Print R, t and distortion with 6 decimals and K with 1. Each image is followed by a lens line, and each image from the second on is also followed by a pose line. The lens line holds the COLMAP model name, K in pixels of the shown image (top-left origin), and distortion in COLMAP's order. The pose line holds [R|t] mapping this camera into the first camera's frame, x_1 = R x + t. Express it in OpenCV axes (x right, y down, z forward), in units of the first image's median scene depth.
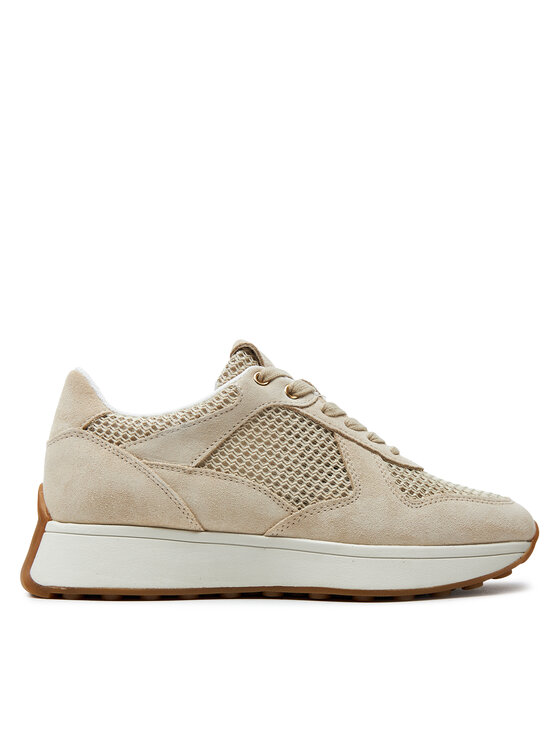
lens RADIAL K [[1103.3, 0, 280.3], [0, 1103.3, 374.2], [0, 0, 1]] dist [-0.003101, 0.000000]
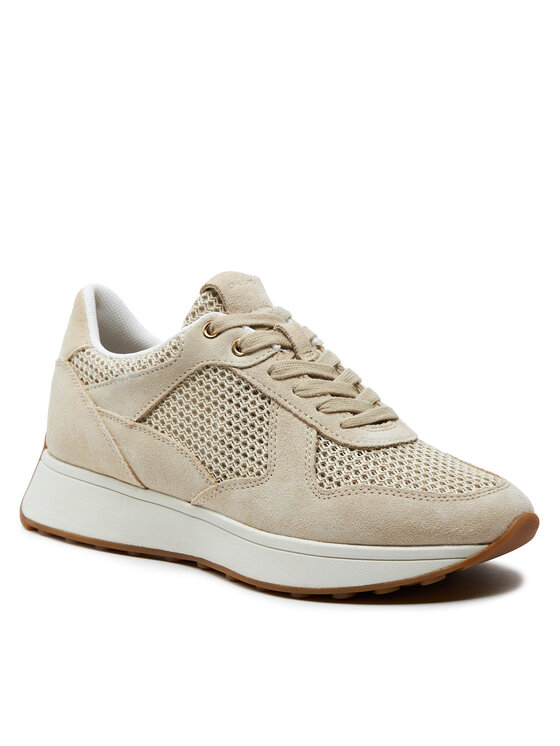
lens RADIAL K [[2194.4, 0, 280.2], [0, 2194.4, 373.8], [0, 0, 1]] dist [-0.759674, 0.000000]
pose [[0.825579, 0.113361, -0.552782, 1.042630], [0.031925, 0.968661, 0.246326, -0.407907], [0.563382, -0.221009, 0.796088, -0.404971]]
